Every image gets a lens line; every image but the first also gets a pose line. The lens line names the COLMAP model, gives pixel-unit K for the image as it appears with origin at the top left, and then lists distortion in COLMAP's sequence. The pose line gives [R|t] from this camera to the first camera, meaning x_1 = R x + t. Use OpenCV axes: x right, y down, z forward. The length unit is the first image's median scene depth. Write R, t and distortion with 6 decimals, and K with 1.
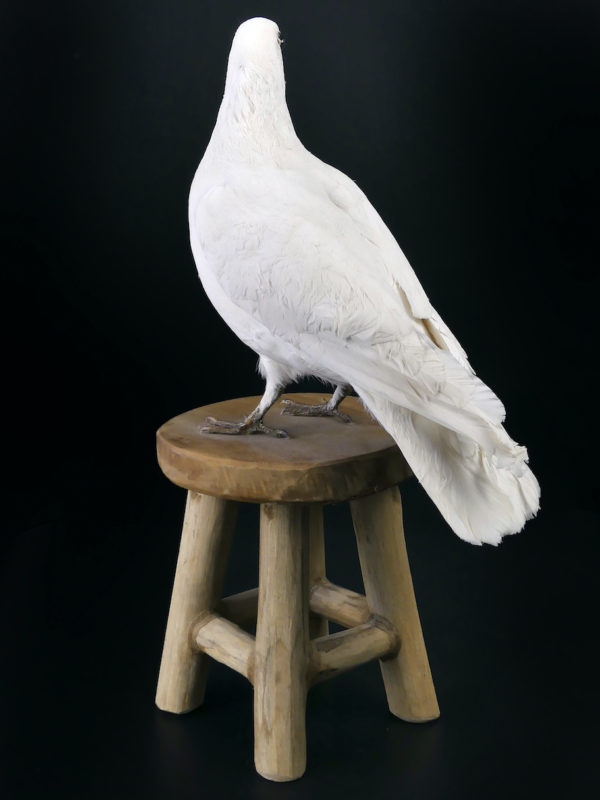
lens RADIAL K [[1216.1, 0, 300.0], [0, 1216.1, 400.0], [0, 0, 1]] dist [-0.016320, -0.056922]
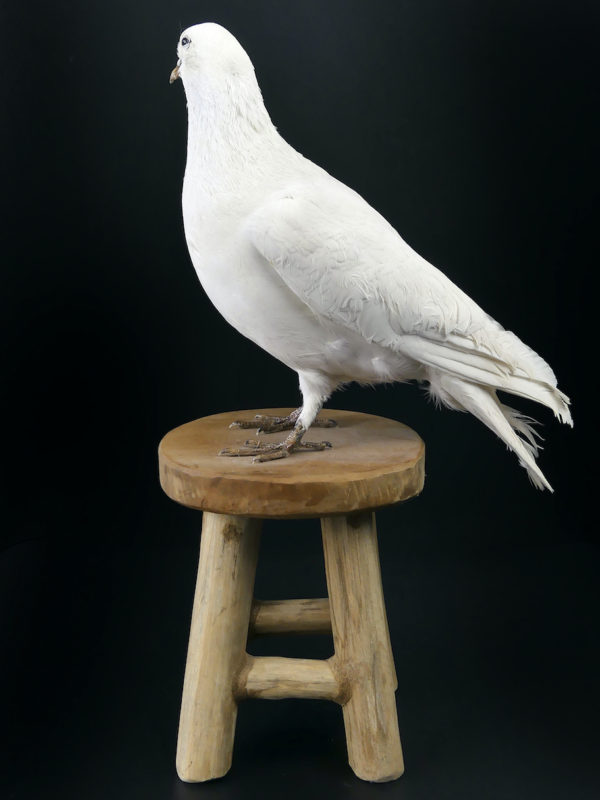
lens RADIAL K [[1216.1, 0, 300.0], [0, 1216.1, 400.0], [0, 0, 1]] dist [-0.016320, -0.056922]
pose [[0.625225, -0.162865, 0.763262, -0.827017], [0.175465, 0.982280, 0.065868, -0.082042], [-0.760464, 0.092744, 0.642723, 0.395869]]
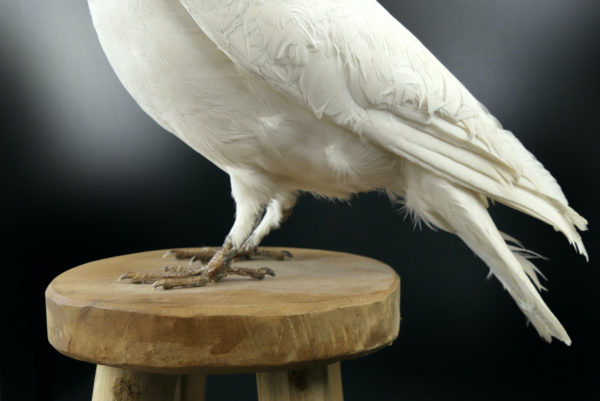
lens RADIAL K [[579.3, 0, 300.9], [0, 579.3, 214.2], [0, 0, 1]] dist [-0.016944, -0.008679]
pose [[0.670318, -0.031359, 0.741411, -0.277451], [0.160155, 0.981674, -0.103276, 0.034758], [-0.724585, 0.187968, 0.663057, 0.787482]]
